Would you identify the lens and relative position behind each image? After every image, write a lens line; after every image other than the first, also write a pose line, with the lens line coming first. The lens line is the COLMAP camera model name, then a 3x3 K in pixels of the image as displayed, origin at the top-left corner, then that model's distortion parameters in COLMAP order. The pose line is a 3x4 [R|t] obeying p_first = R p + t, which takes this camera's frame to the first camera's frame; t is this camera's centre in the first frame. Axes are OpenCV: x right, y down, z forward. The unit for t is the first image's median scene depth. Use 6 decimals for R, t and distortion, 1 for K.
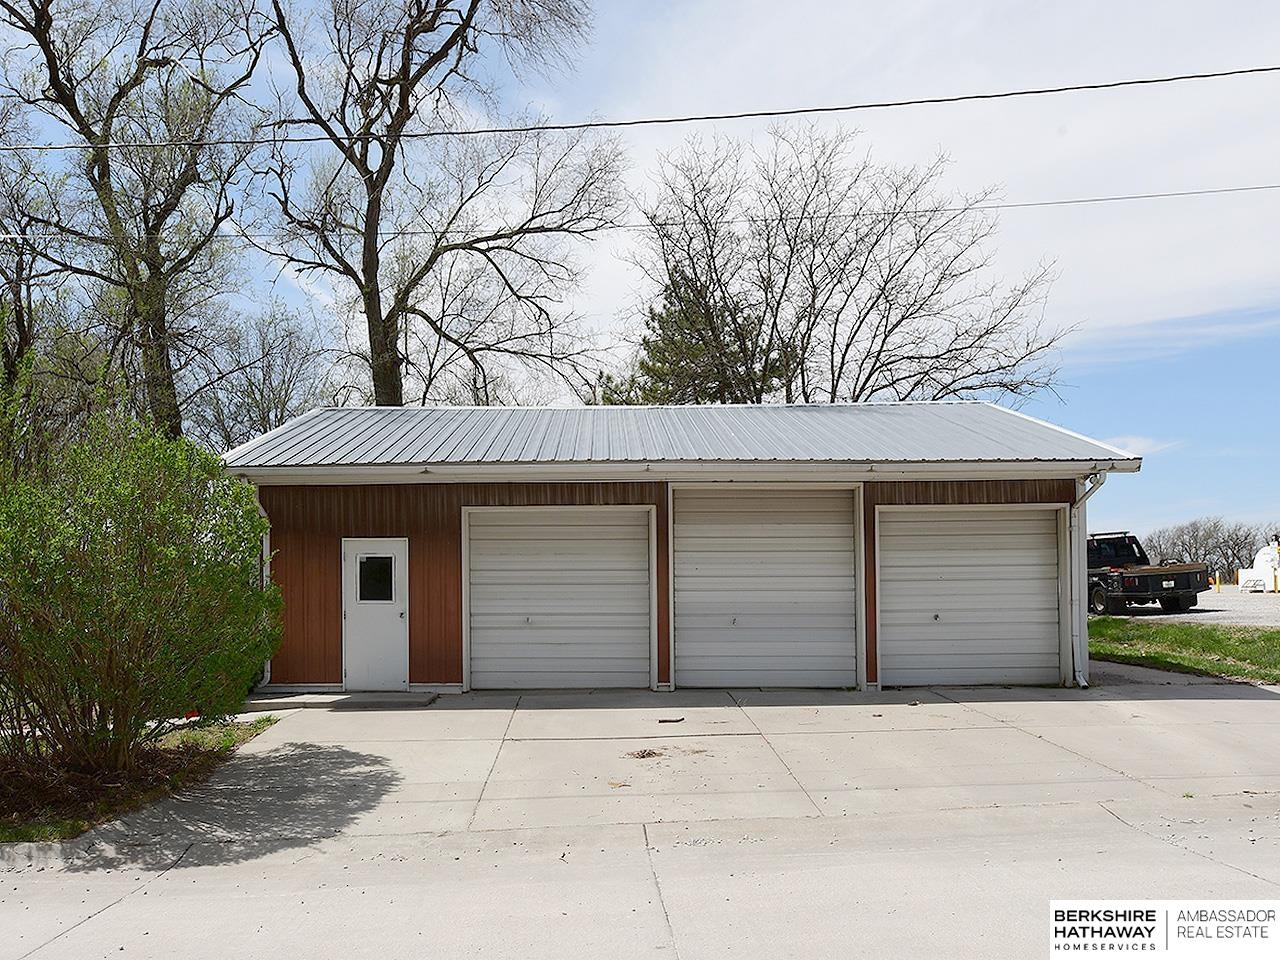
lens RADIAL K [[883.3, 0, 640.0], [0, 883.3, 480.0], [0, 0, 1]] dist [0.001080, 0.000105]
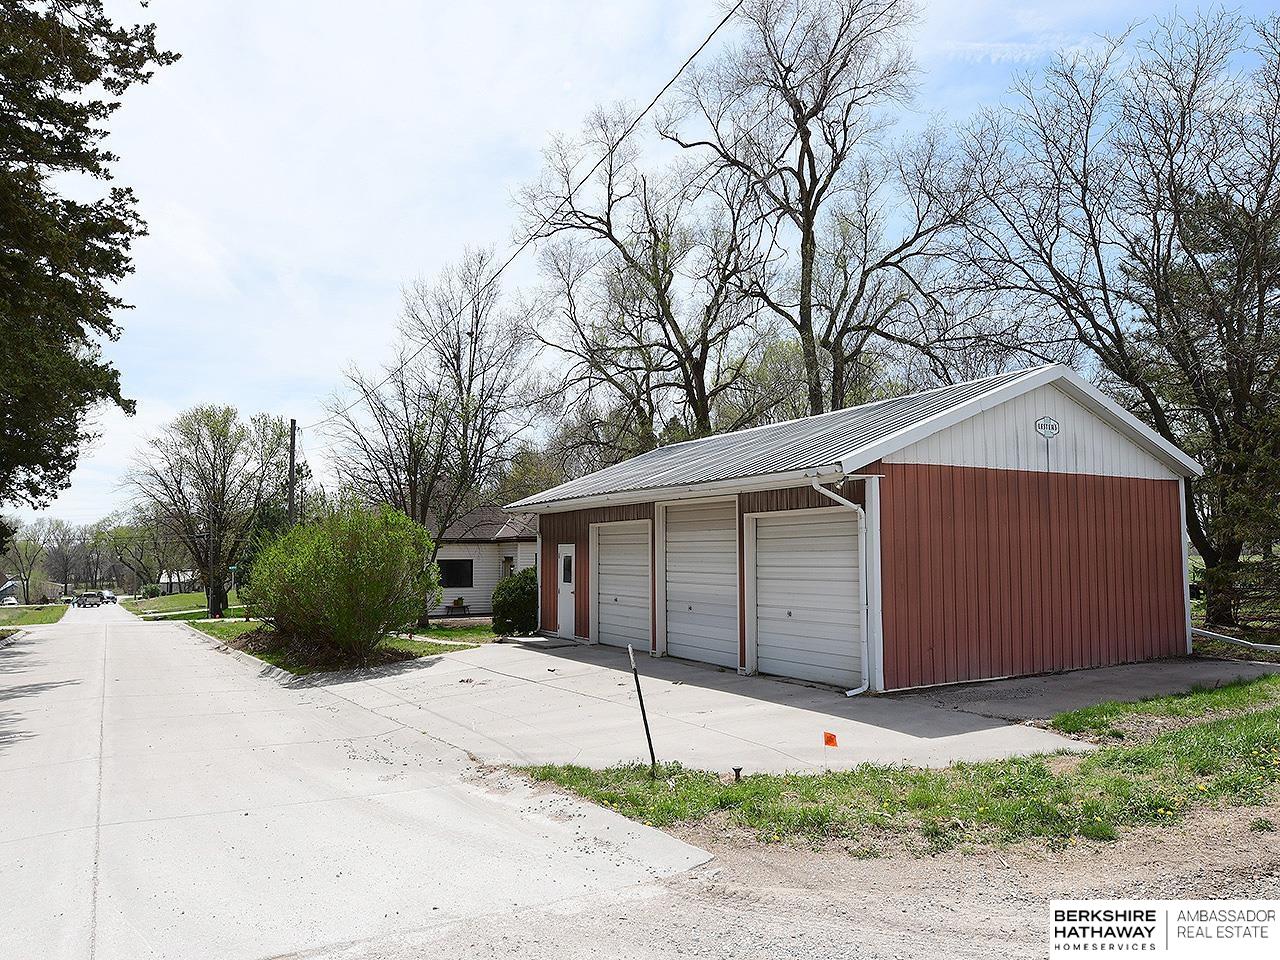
lens RADIAL K [[883.3, 0, 640.0], [0, 883.3, 480.0], [0, 0, 1]] dist [0.001080, 0.000105]
pose [[0.465061, -0.069906, -0.882514, 1.218036], [0.110570, 0.993658, -0.020442, -0.006009], [0.878347, -0.088073, 0.469841, 0.344384]]
